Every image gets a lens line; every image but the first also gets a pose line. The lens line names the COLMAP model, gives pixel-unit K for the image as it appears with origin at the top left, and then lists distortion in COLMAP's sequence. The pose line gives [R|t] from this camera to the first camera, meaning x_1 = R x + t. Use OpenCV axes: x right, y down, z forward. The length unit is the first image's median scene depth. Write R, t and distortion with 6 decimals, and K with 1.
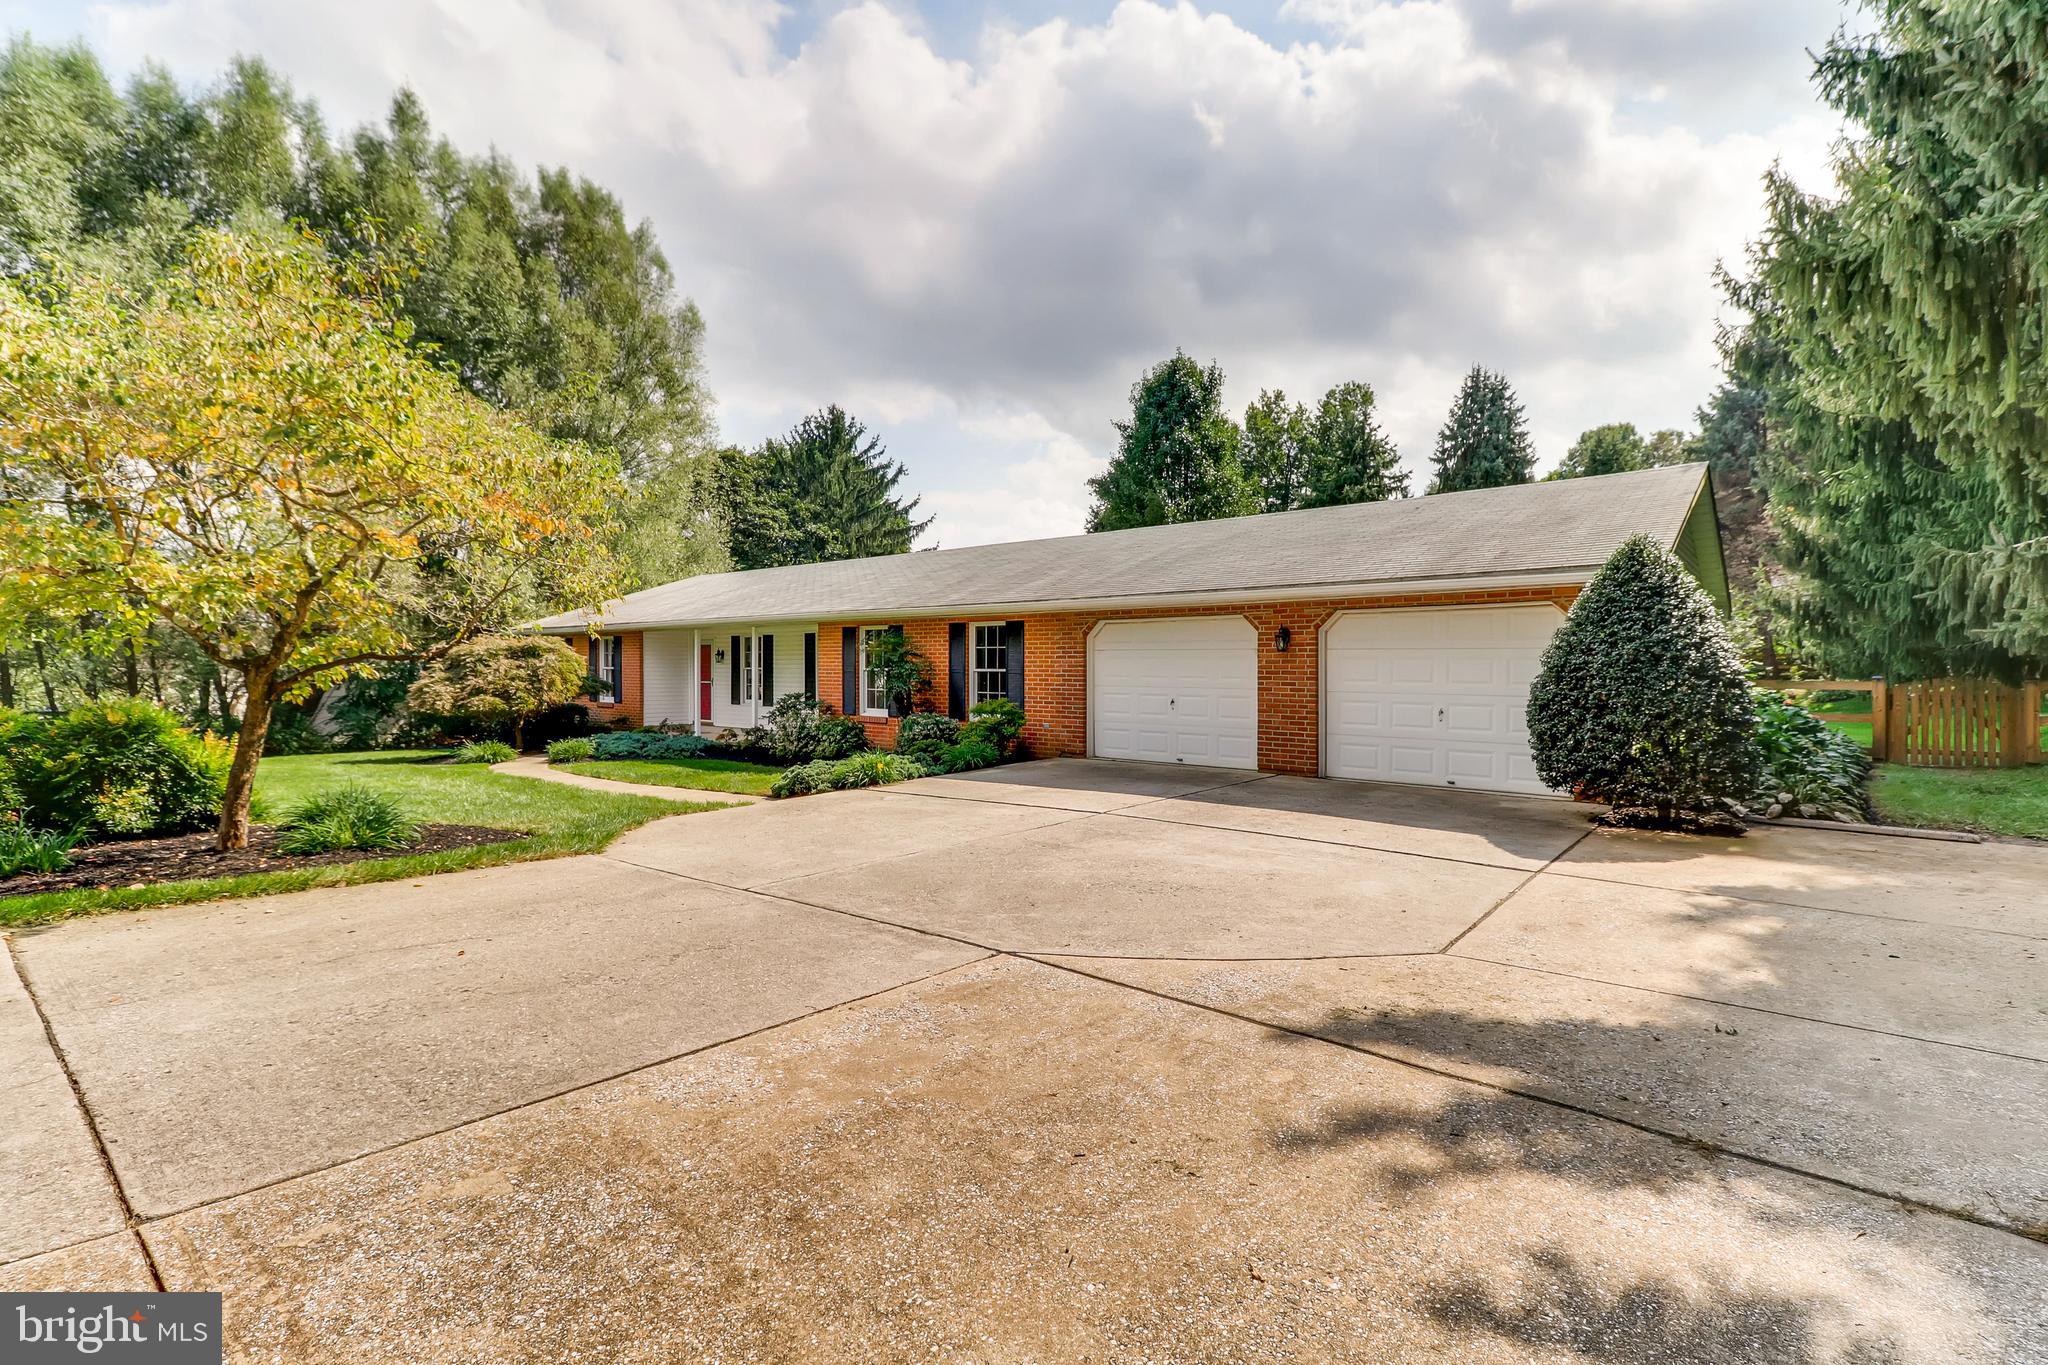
lens RADIAL K [[939.1, 0, 1029.6], [0, 939.1, 687.9], [0, 0, 1]] dist [0.013683, -0.011316]
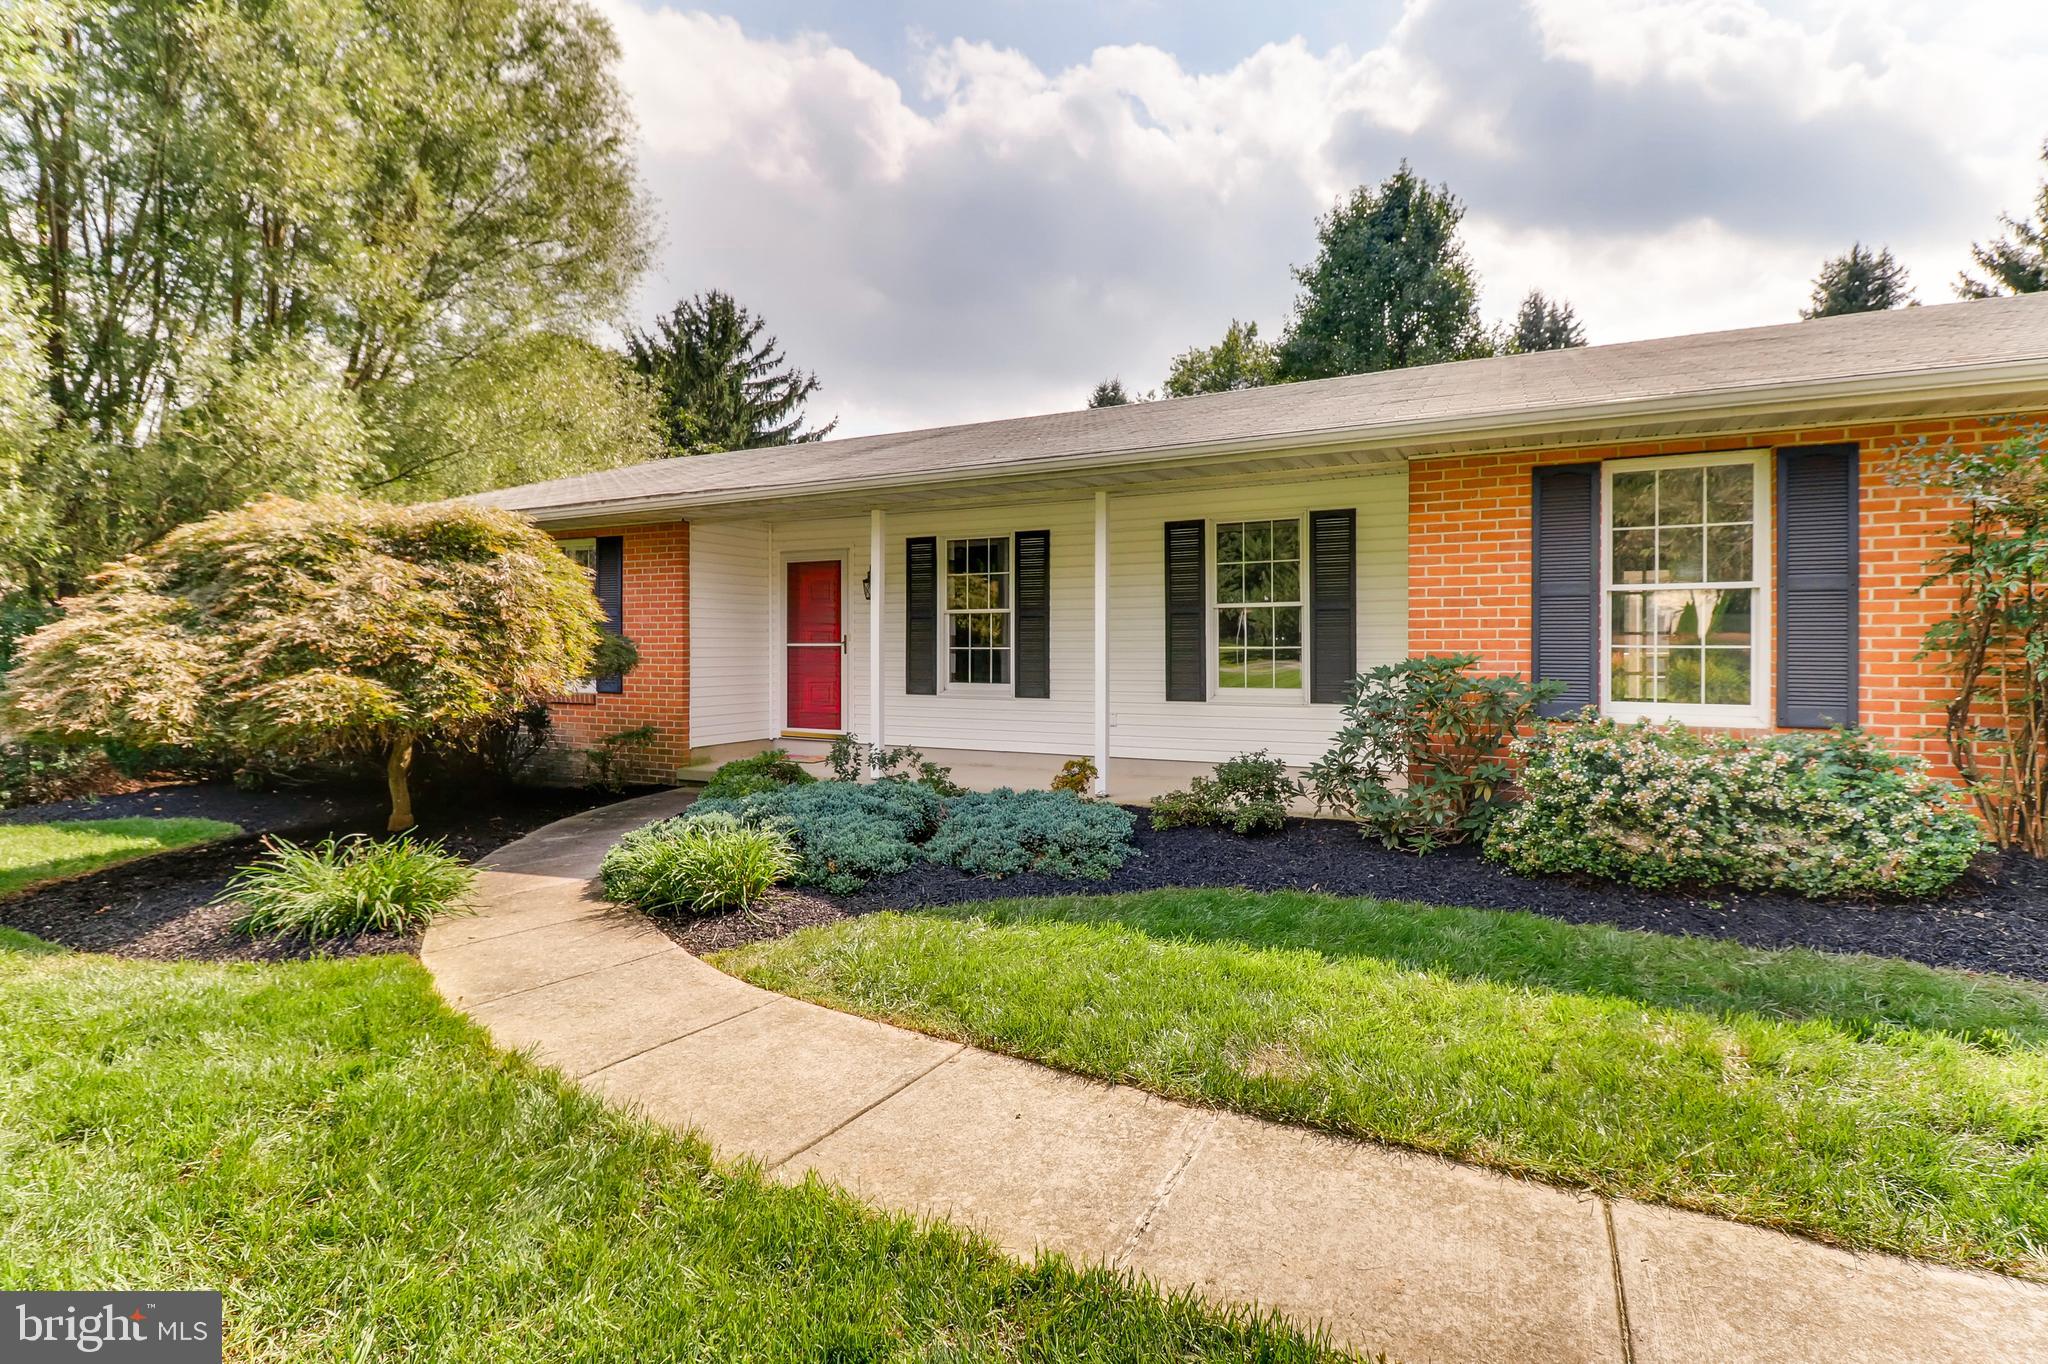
lens RADIAL K [[939.1, 0, 1021.1], [0, 939.1, 668.9], [0, 0, 1]] dist [0.013683, -0.011316]
pose [[0.973327, -0.004883, 0.229372, -0.418745], [0.006200, 0.999968, -0.005023, 0.009808], [-0.229340, 0.006311, 0.973326, 0.638964]]
